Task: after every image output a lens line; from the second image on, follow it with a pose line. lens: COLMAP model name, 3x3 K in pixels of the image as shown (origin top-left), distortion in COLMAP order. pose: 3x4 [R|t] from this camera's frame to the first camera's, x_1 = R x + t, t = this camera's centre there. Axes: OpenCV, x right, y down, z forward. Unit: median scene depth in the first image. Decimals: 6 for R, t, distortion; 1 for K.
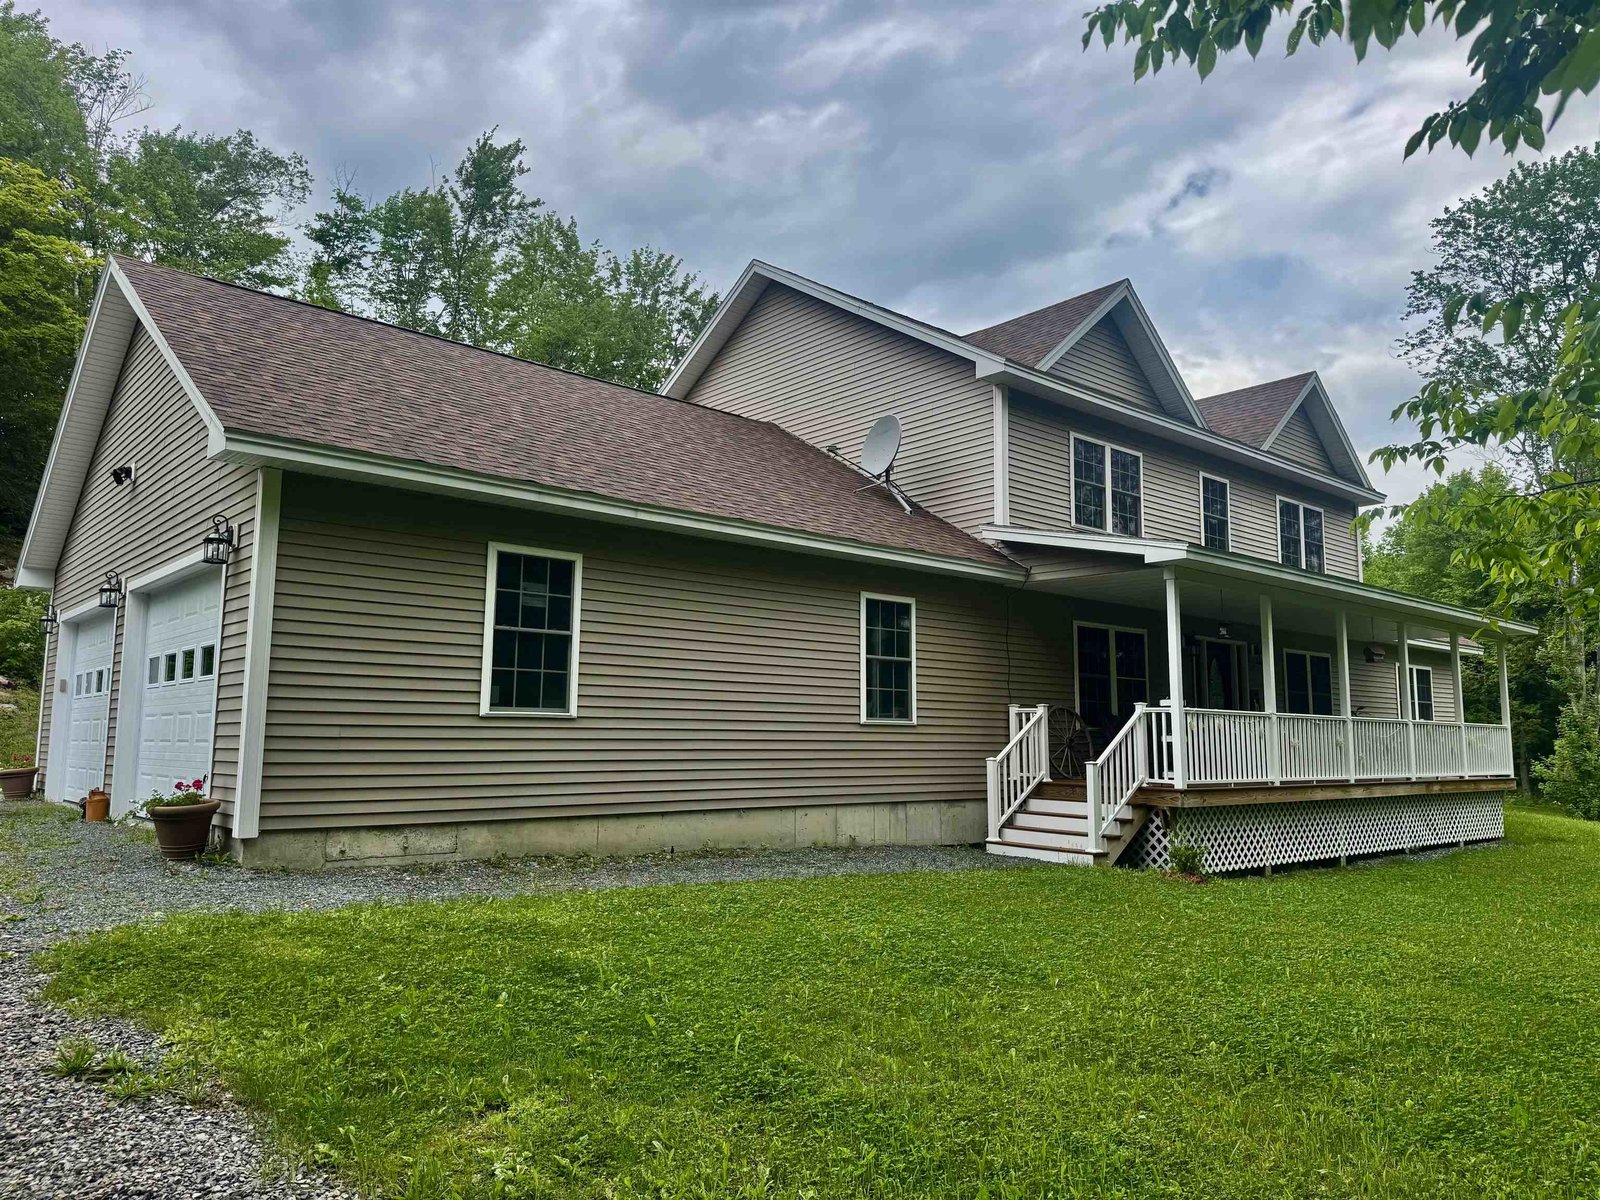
lens RADIAL K [[1119.1, 0, 826.7], [0, 1119.1, 590.7], [0, 0, 1]] dist [0.064531, -0.055452]
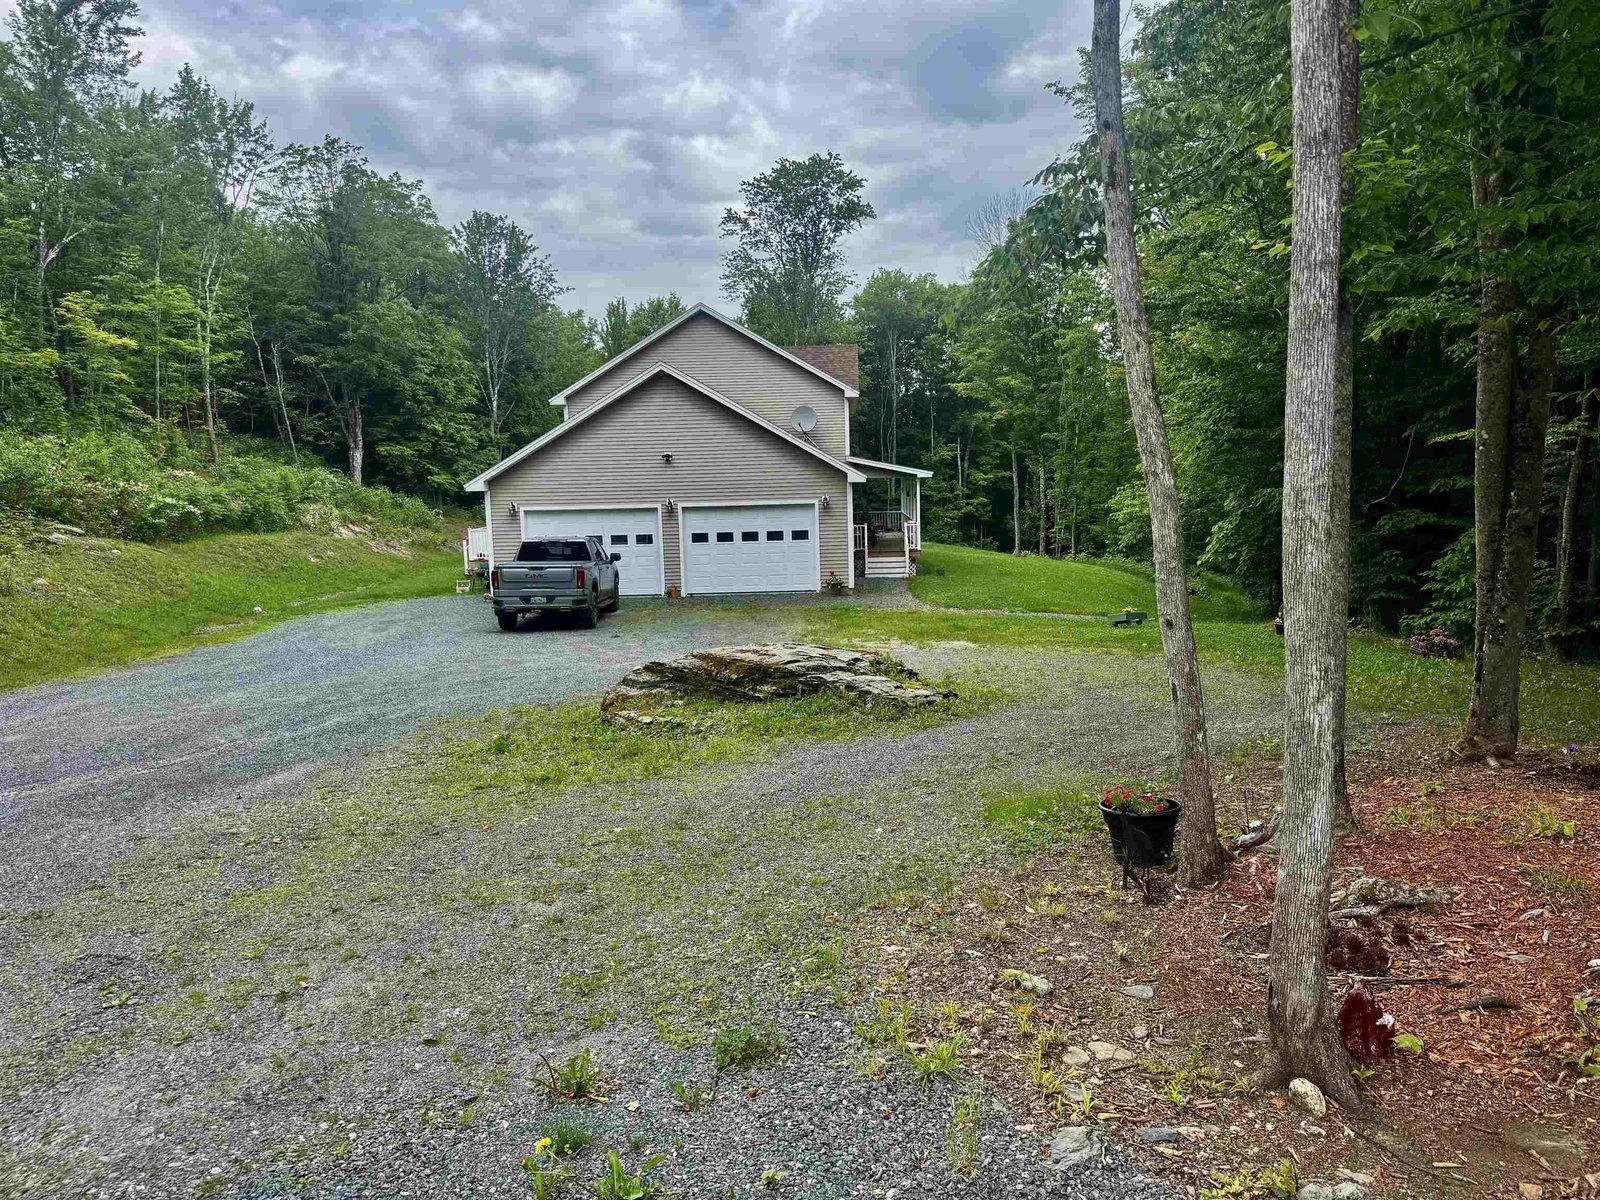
lens RADIAL K [[1116.0, 0, 800.0], [0, 1116.0, 600.0], [0, 0, 1]] dist [0.062791, -0.030125]
pose [[0.698576, -0.112188, 0.706686, -1.945043], [-0.064033, 0.973868, 0.217902, -0.313798], [-0.712665, -0.197472, 0.673137, -0.794430]]
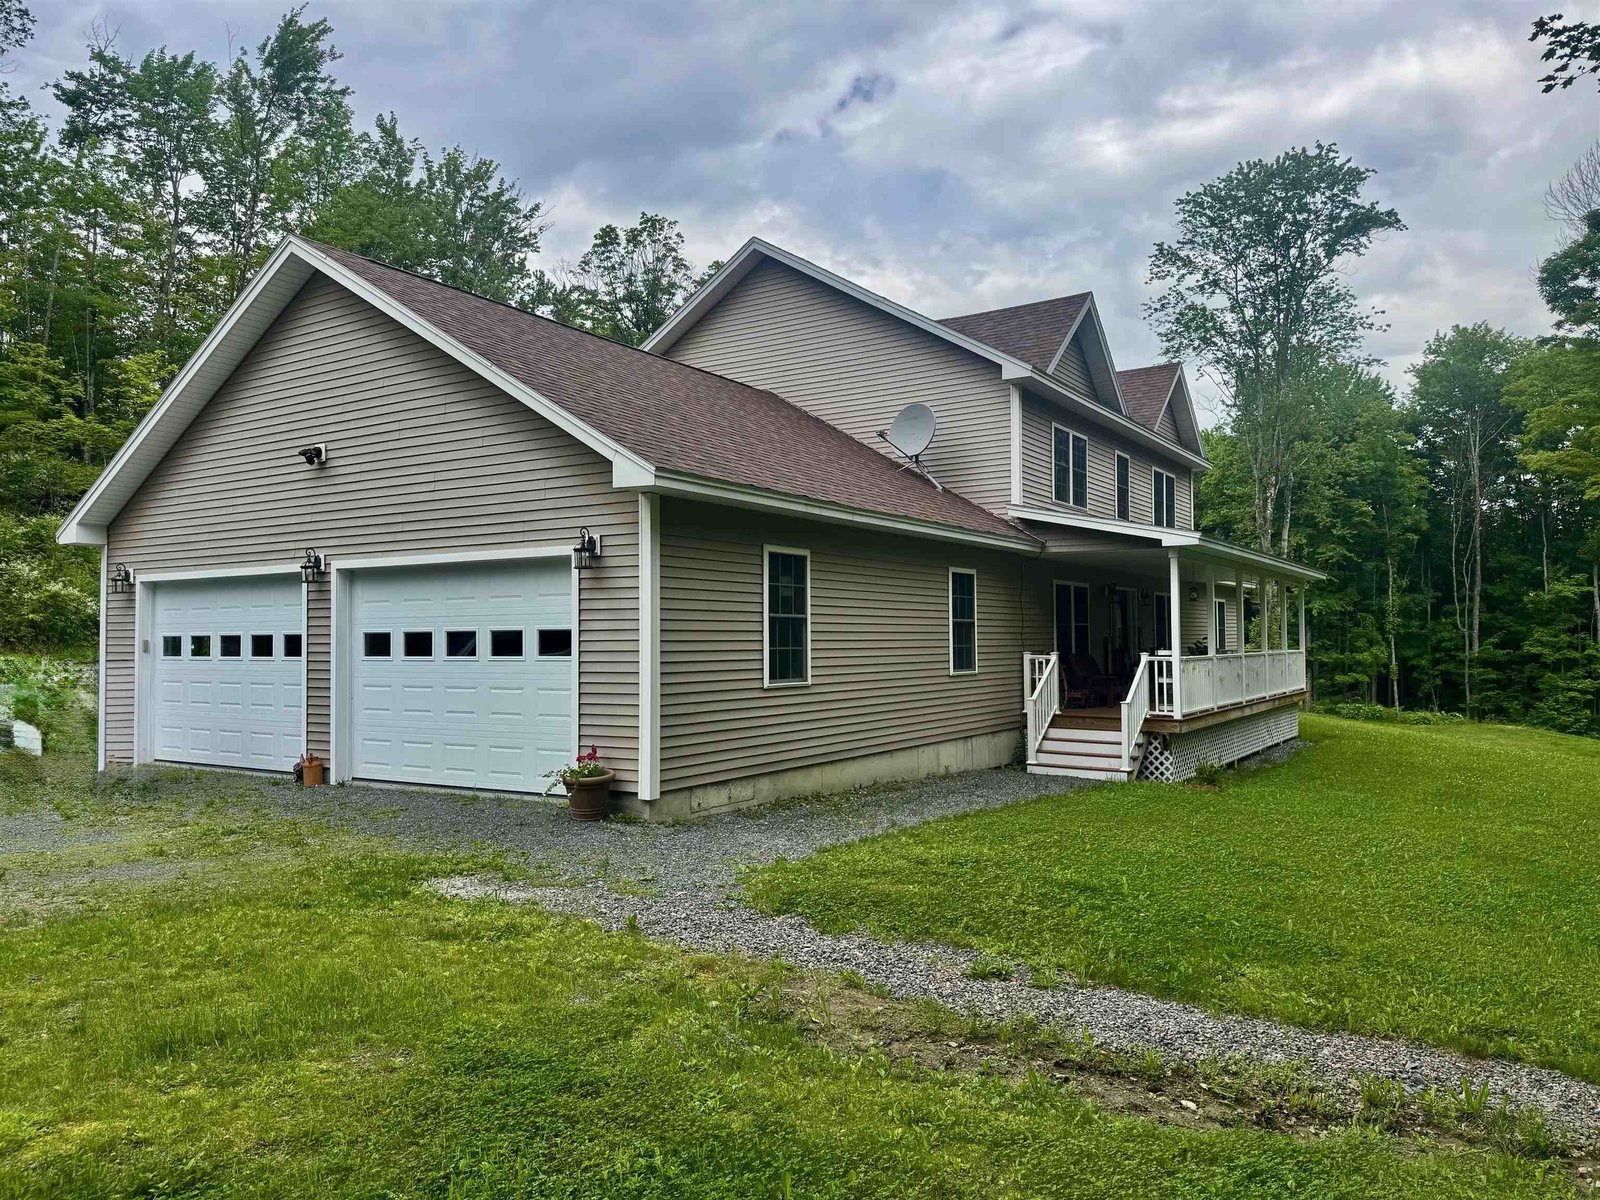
lens RADIAL K [[1116.0, 0, 800.0], [0, 1116.0, 600.0], [0, 0, 1]] dist [0.062791, -0.030125]
pose [[0.964668, -0.004515, 0.263429, -0.422597], [-0.021814, 0.995052, 0.096936, -0.073474], [-0.262563, -0.099257, 0.959796, -0.115300]]
